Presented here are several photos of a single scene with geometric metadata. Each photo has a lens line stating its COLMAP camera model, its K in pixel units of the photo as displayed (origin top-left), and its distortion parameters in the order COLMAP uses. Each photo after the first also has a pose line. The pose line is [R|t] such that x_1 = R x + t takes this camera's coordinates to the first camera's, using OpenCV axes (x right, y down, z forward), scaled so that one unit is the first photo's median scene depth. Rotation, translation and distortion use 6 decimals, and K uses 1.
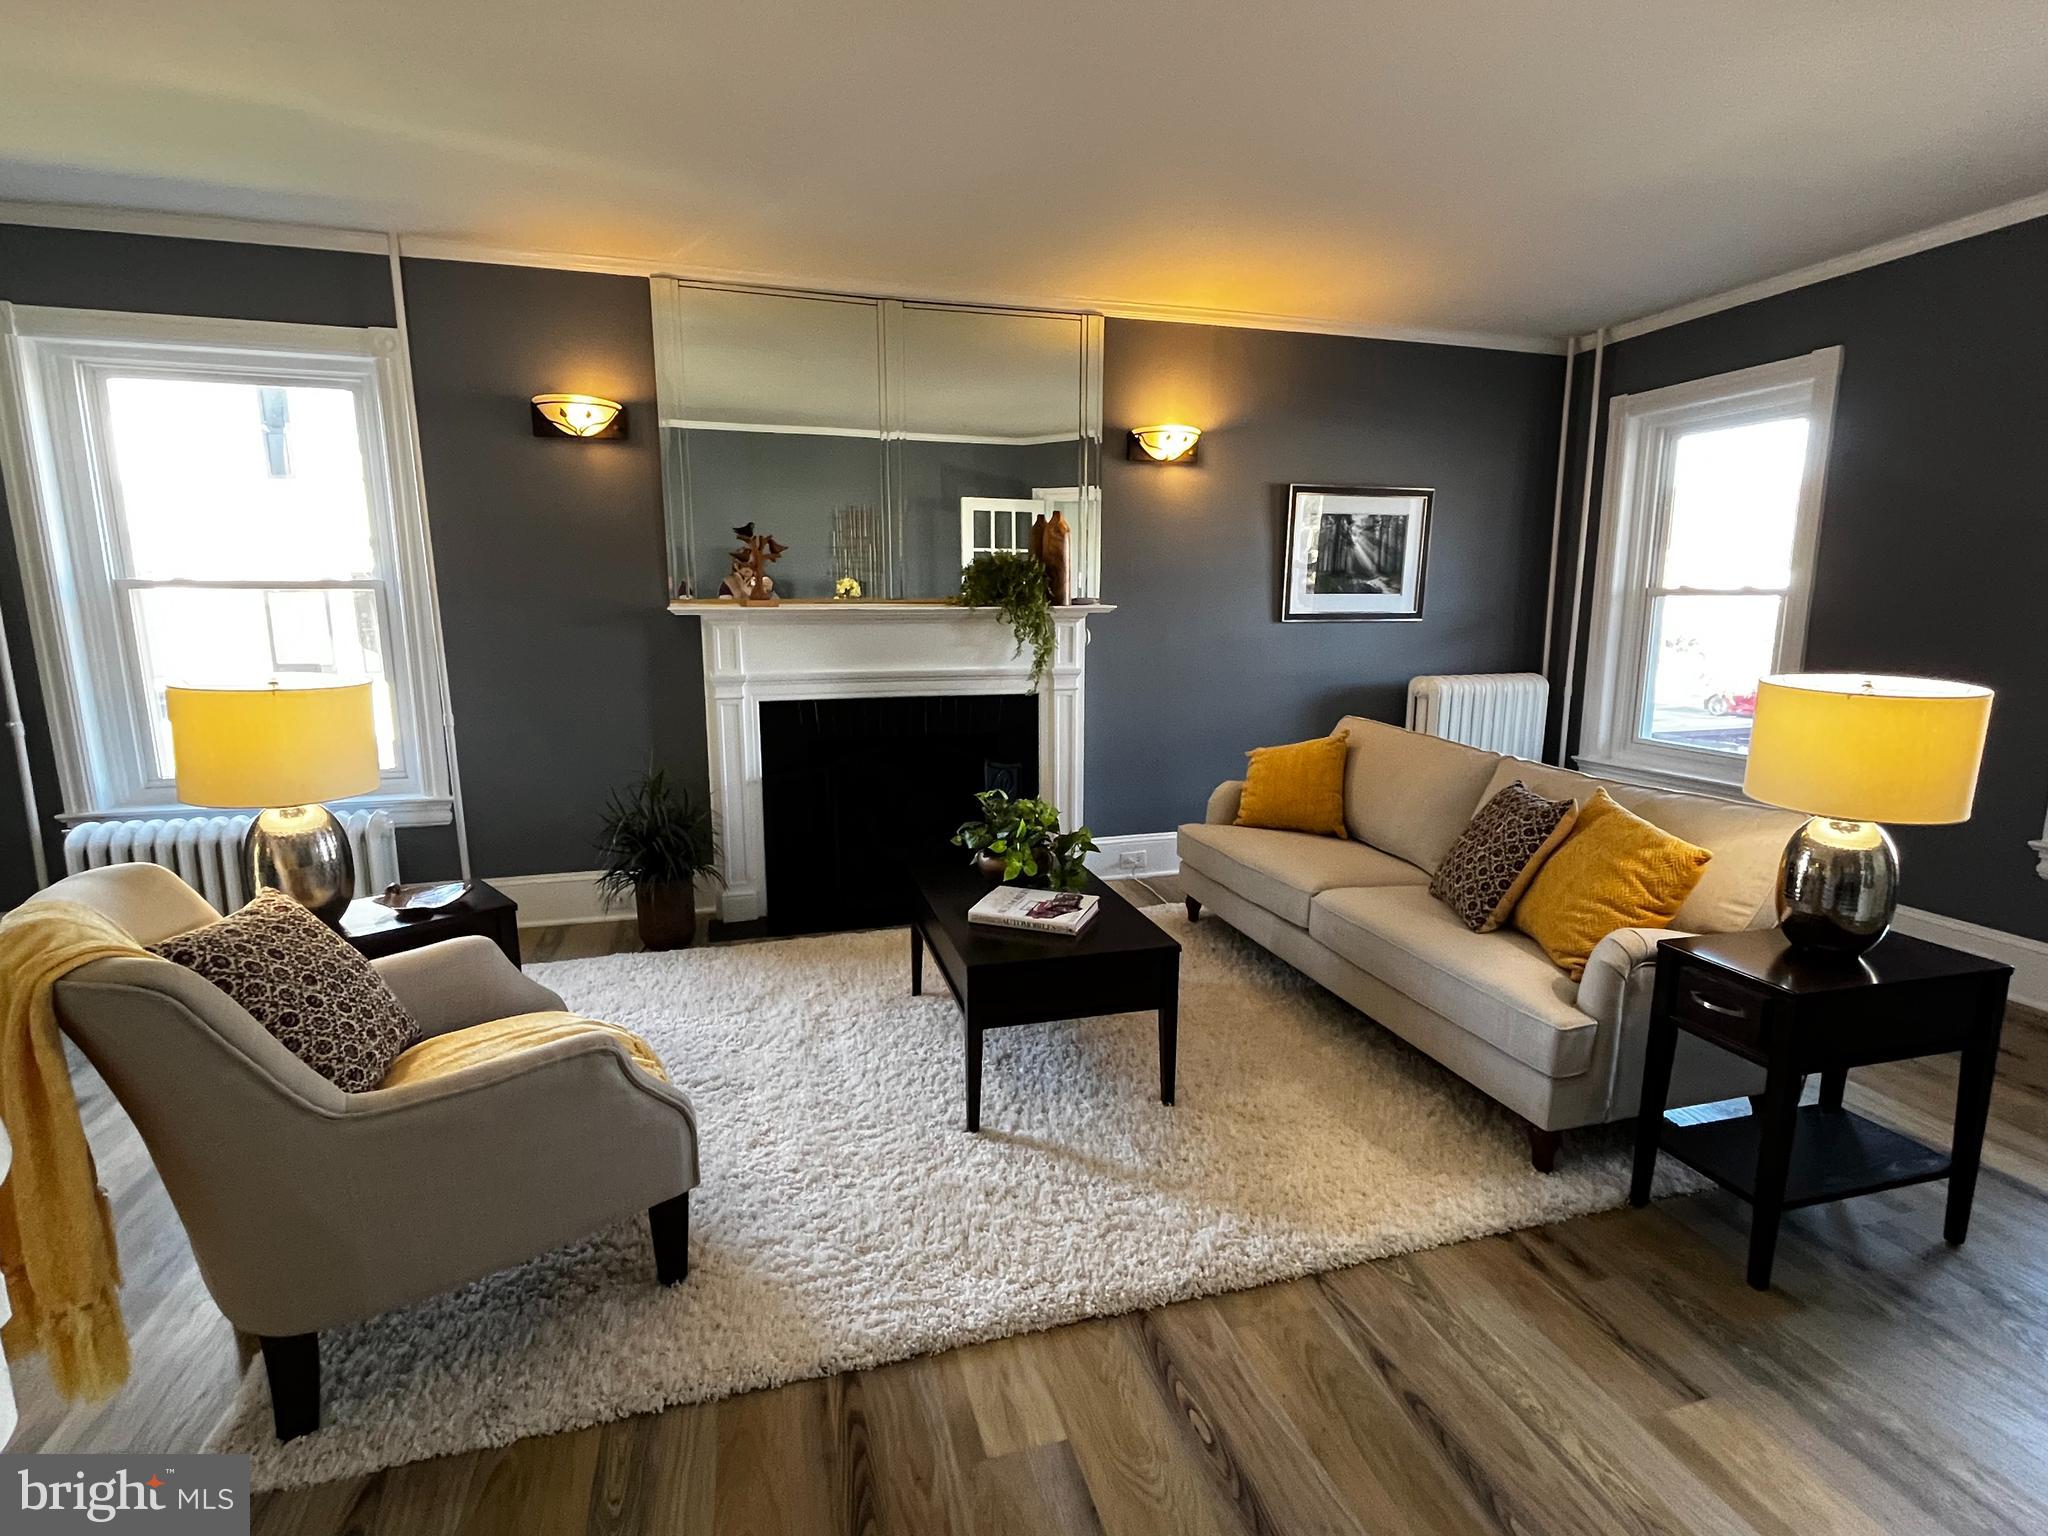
lens RADIAL K [[989.8, 0, 1024.0], [0, 989.8, 768.0], [0, 0, 1]] dist [-0.002255, 0.000266]
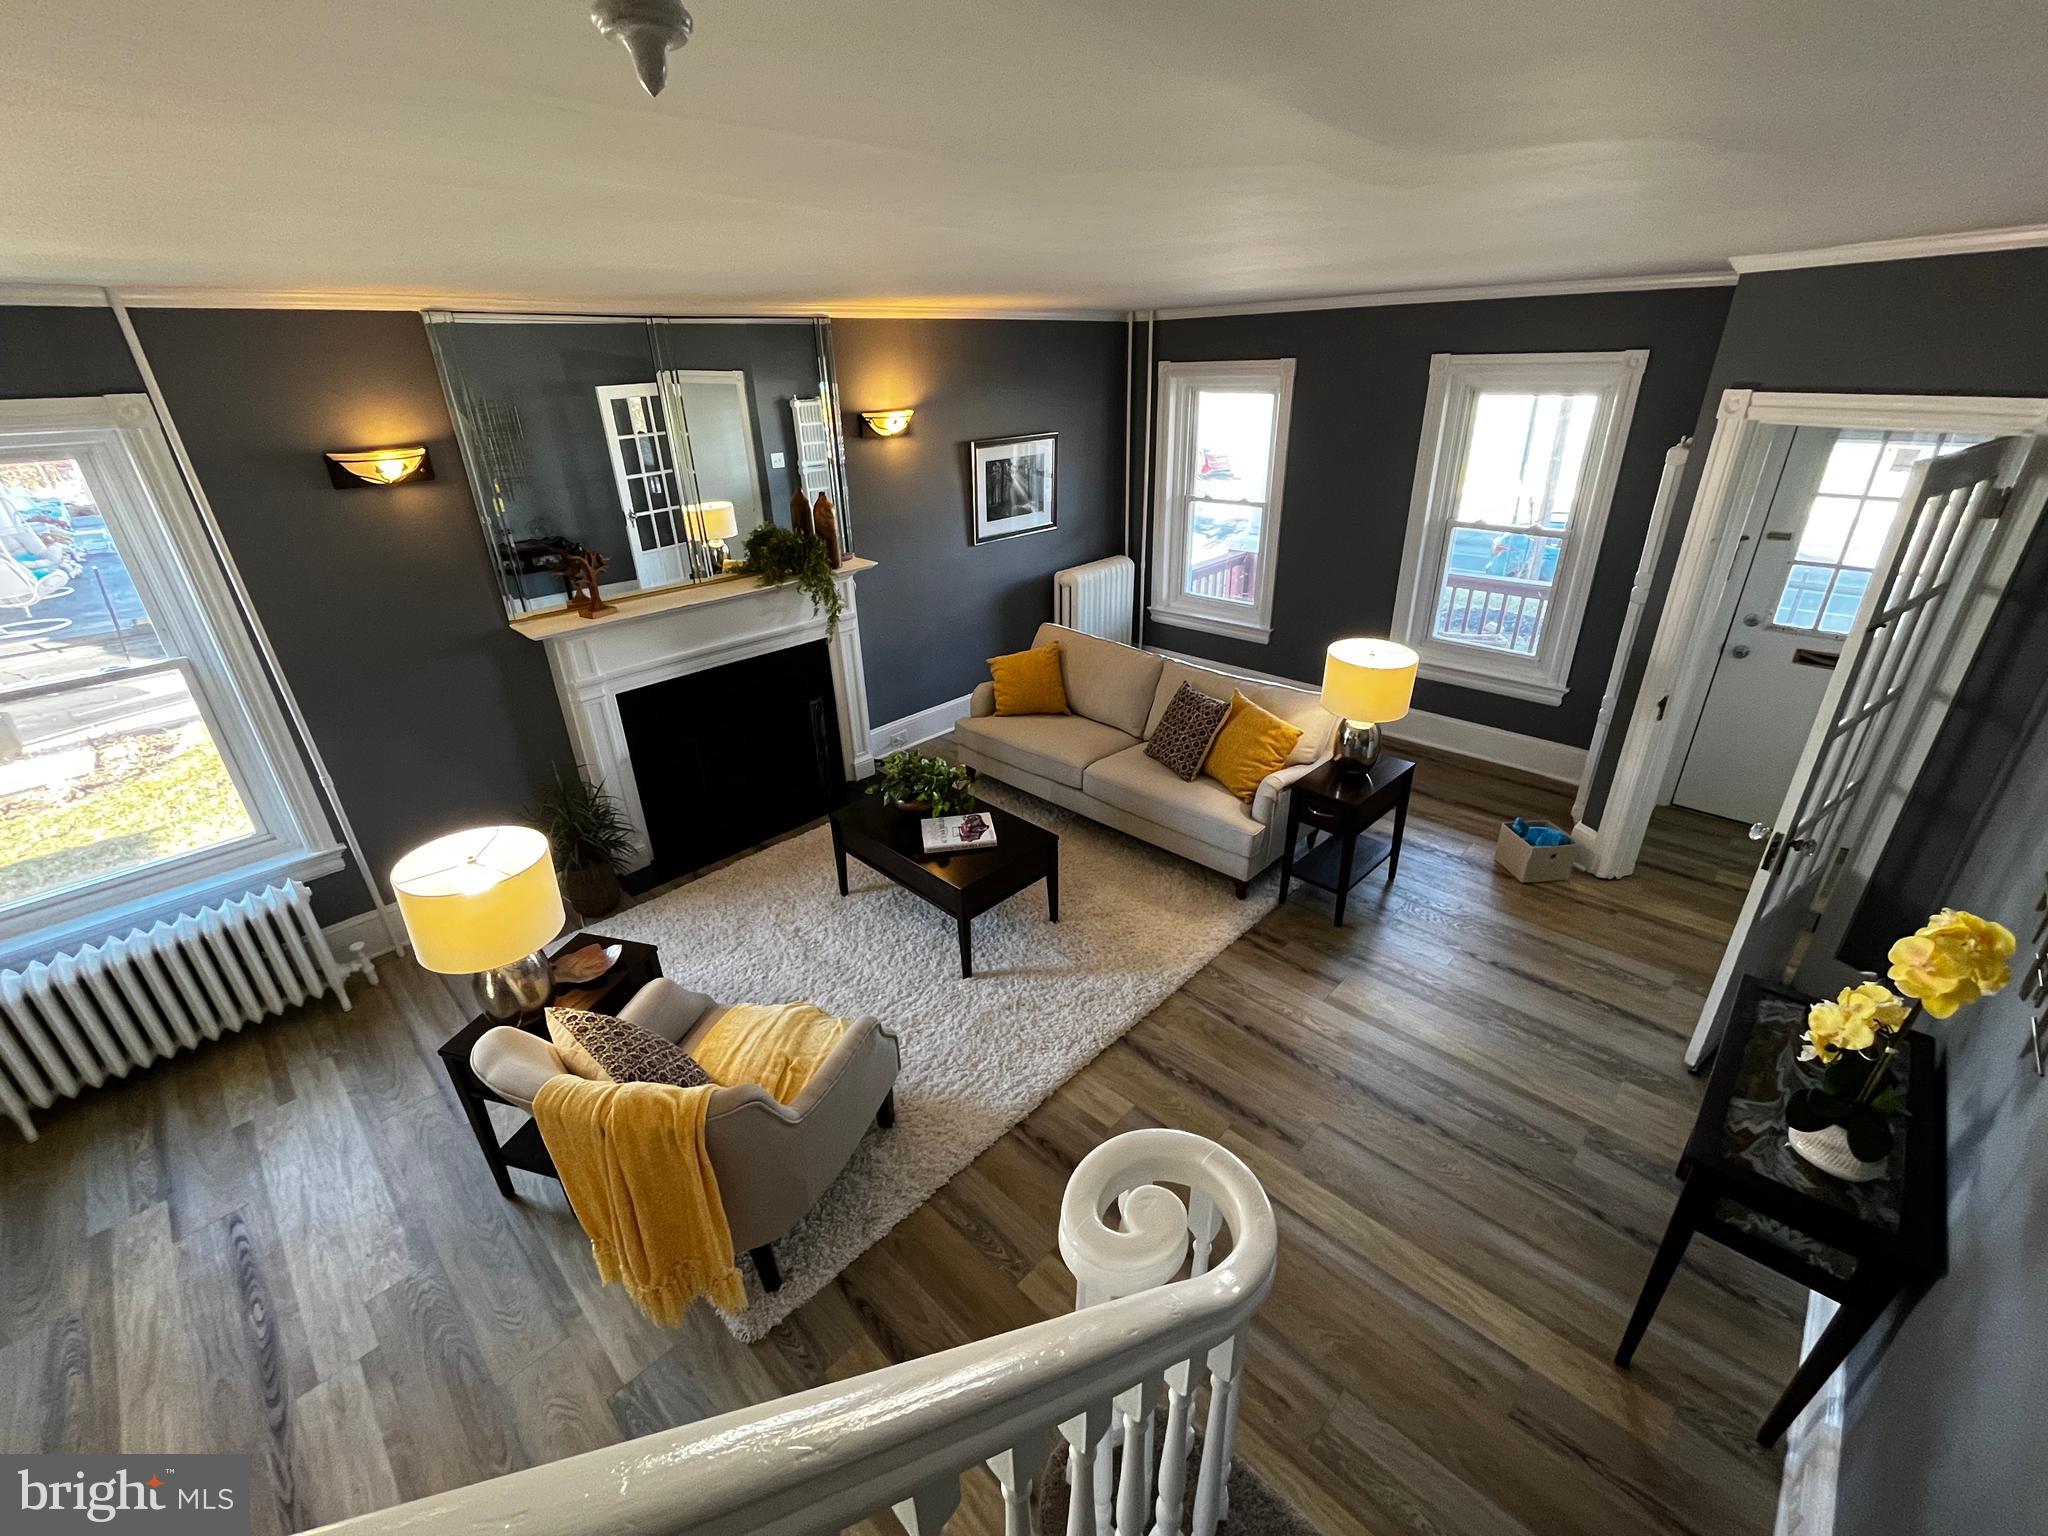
lens RADIAL K [[881.6, 0, 1028.9], [0, 881.6, 764.7], [0, 0, 1]] dist [-0.001622, -0.000957]
pose [[0.862258, -0.234435, 0.448944, -0.485796], [0.108120, 0.951191, 0.289044, -0.343710], [-0.494794, -0.200691, 0.845519, -0.198764]]
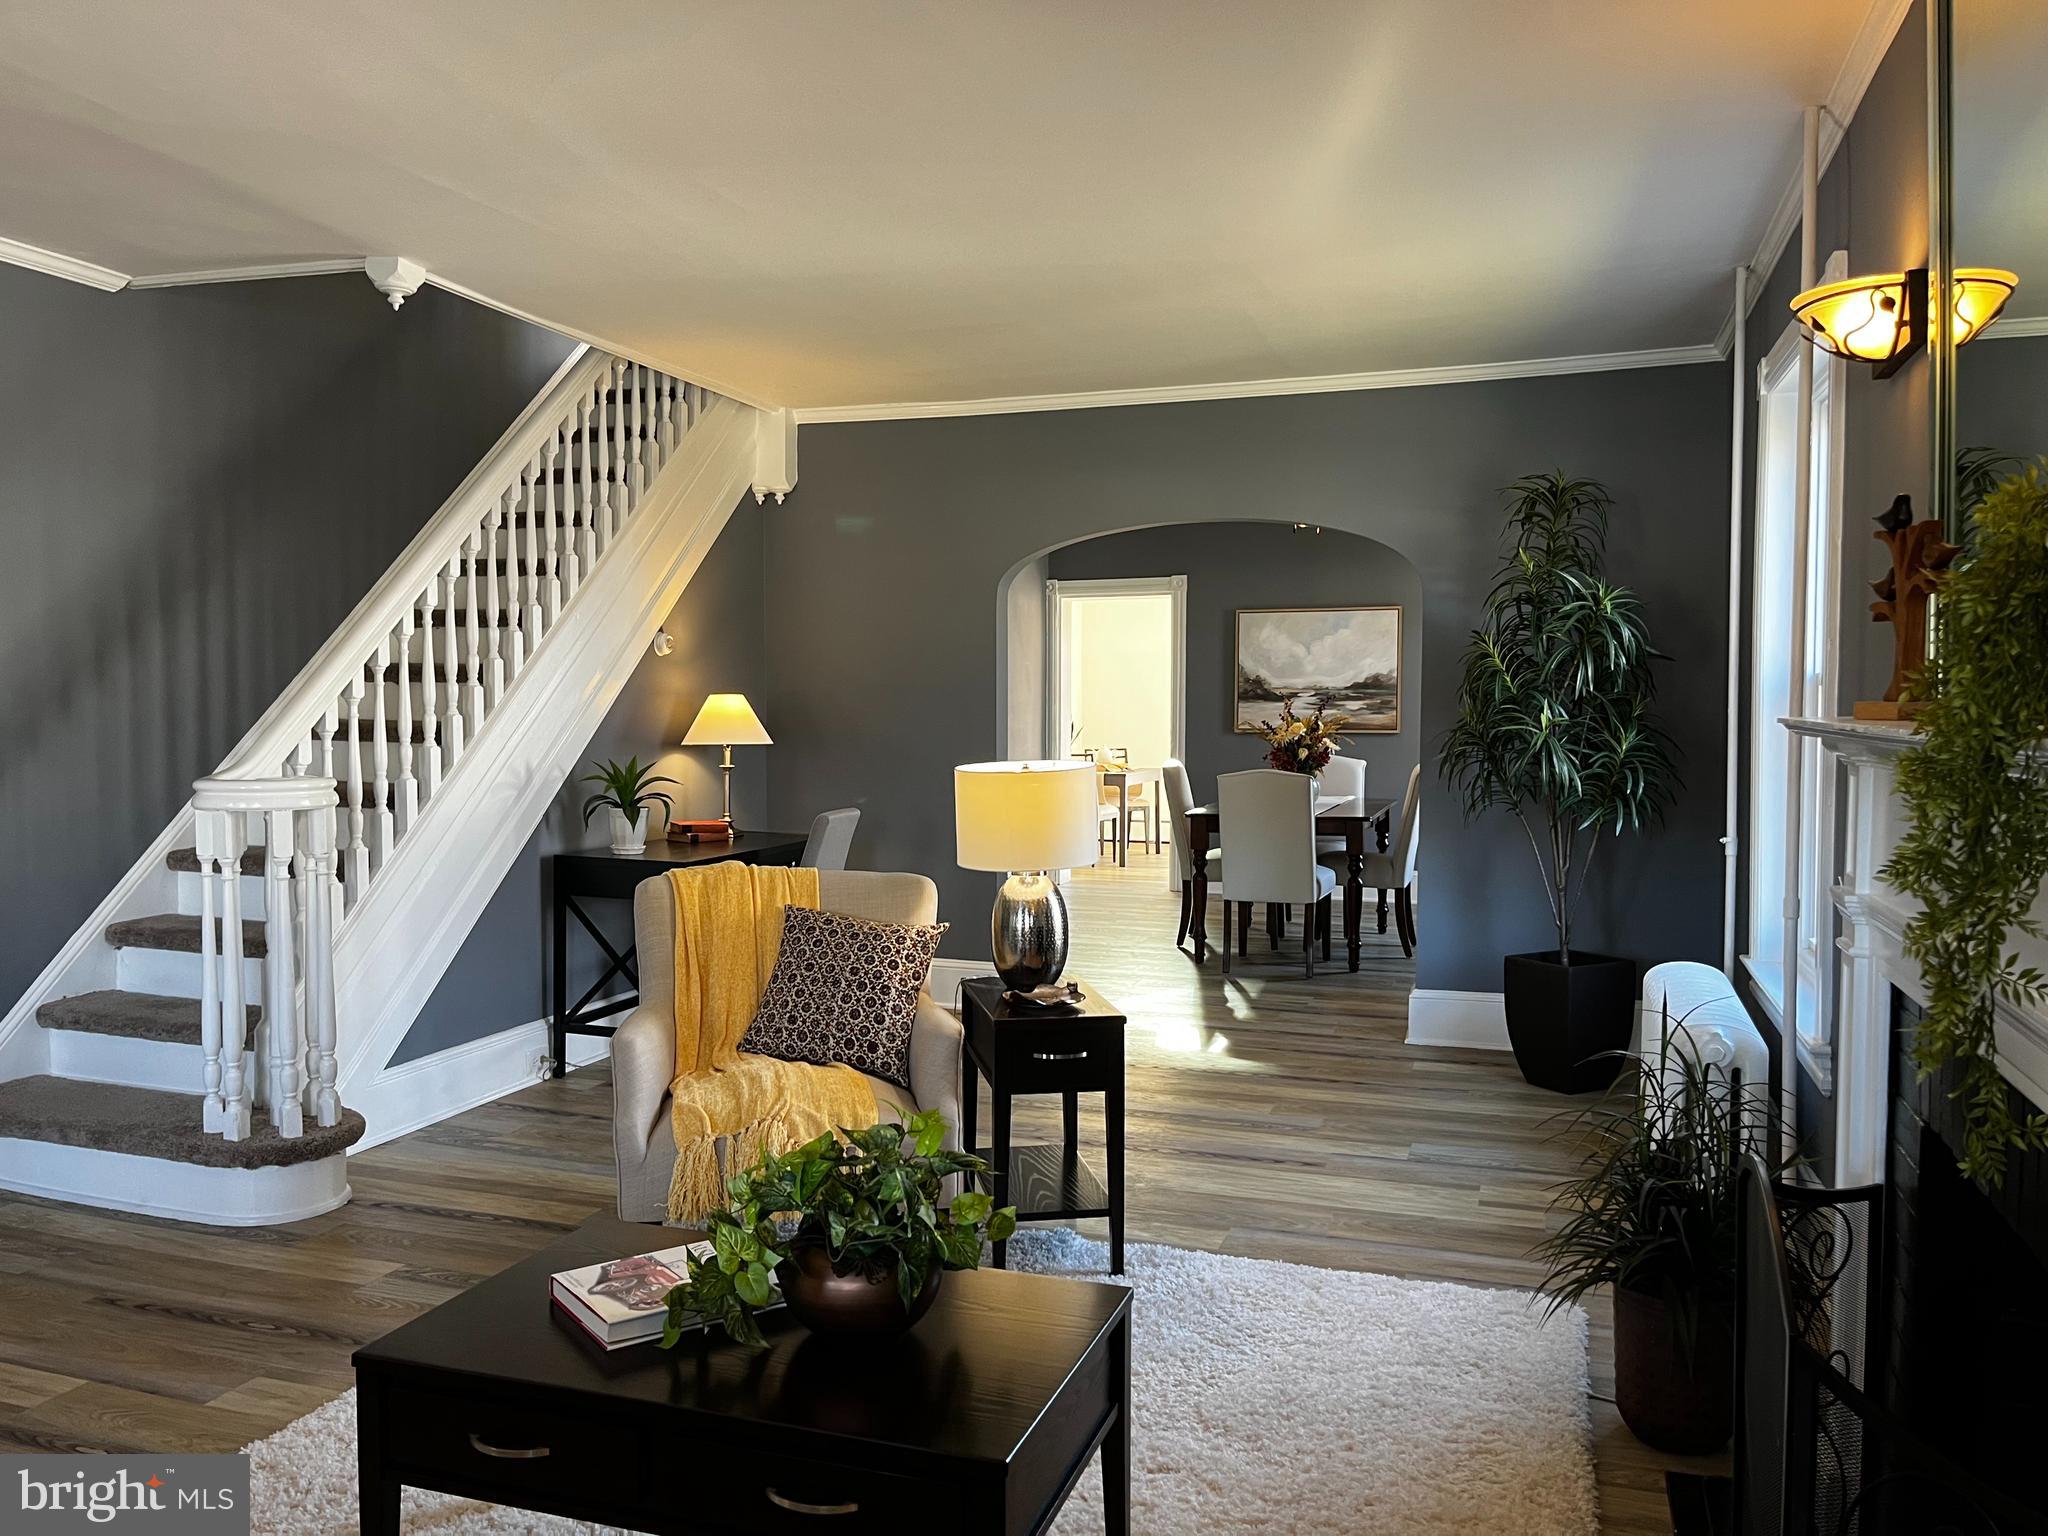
lens RADIAL K [[1569.2, 0, 1016.3], [0, 1569.2, 777.0], [0, 0, 1]] dist [0.066672, -0.090904]
pose [[-0.565552, 0.039268, -0.823777, 0.587803], [-0.142782, 0.979120, 0.144698, -0.261663], [0.812259, 0.199455, -0.548137, 1.537105]]
